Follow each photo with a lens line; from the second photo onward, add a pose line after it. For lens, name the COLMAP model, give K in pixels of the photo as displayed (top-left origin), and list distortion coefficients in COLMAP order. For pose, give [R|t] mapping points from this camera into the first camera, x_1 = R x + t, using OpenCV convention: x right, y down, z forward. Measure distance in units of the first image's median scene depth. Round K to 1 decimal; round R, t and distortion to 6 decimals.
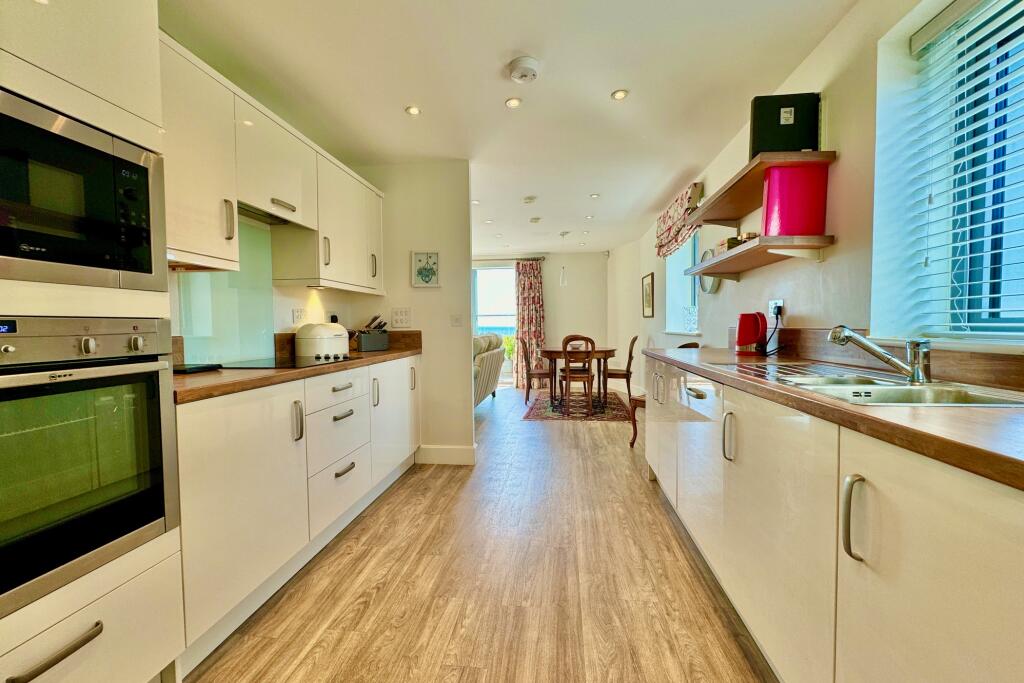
lens RADIAL K [[385.0, 0, 512.0], [0, 385.0, 341.5], [0, 0, 1]] dist [0.001244, 0.000321]
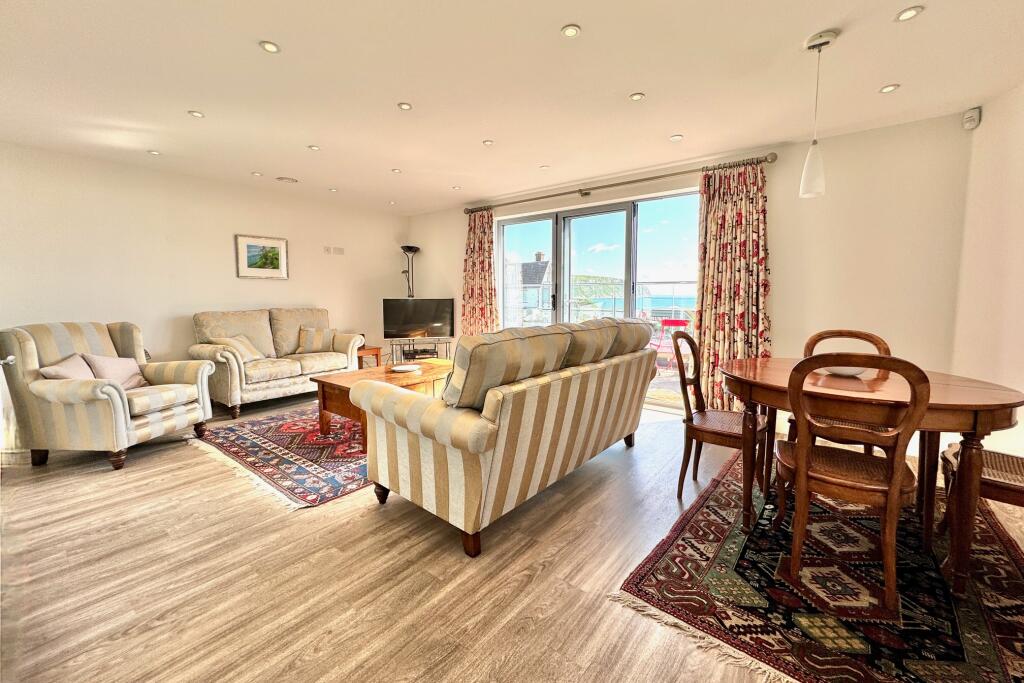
lens RADIAL K [[406.1, 0, 510.4], [0, 406.1, 325.4], [0, 0, 1]] dist [-0.000302, -0.000046]
pose [[0.853827, 0.050036, -0.518147, 0.077076], [-0.031691, 0.998520, 0.044203, -0.026941], [0.519591, -0.021321, 0.854149, 0.428896]]
